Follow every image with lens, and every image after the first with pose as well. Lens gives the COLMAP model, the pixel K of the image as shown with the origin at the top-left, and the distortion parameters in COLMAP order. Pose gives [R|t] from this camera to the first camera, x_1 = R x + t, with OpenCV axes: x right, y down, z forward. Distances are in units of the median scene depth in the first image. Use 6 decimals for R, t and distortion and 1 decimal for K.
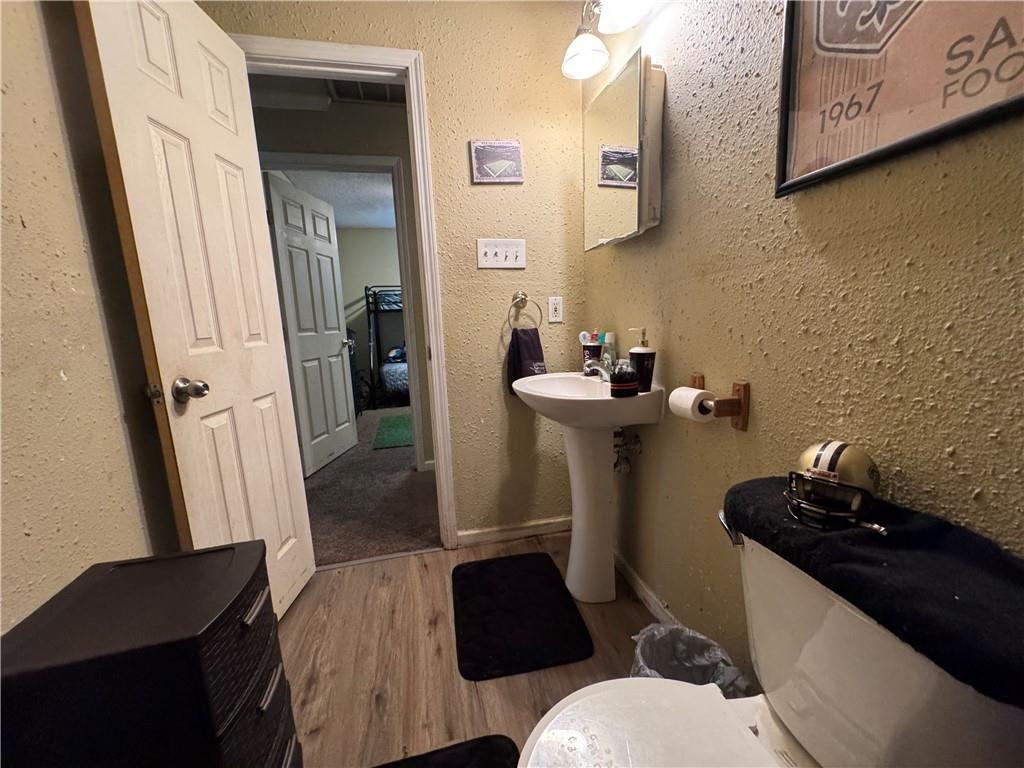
lens RADIAL K [[411.1, 0, 511.5], [0, 411.1, 383.6], [0, 0, 1]] dist [-0.000733, -0.000112]
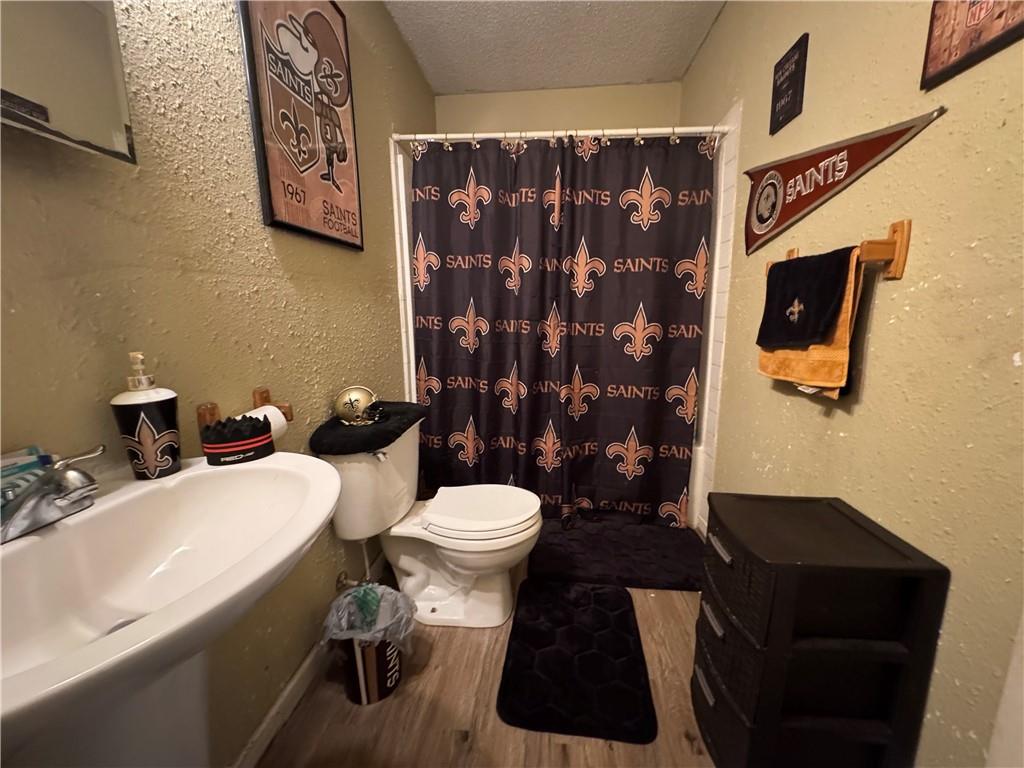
lens RADIAL K [[411.1, 0, 514.5], [0, 411.1, 385.9], [0, 0, 1]] dist [-0.000733, -0.000112]
pose [[-0.947710, -0.006880, 0.319057, -0.411096], [0.101514, 0.941340, 0.321830, -0.315945], [-0.302556, 0.337391, -0.891419, 1.956254]]
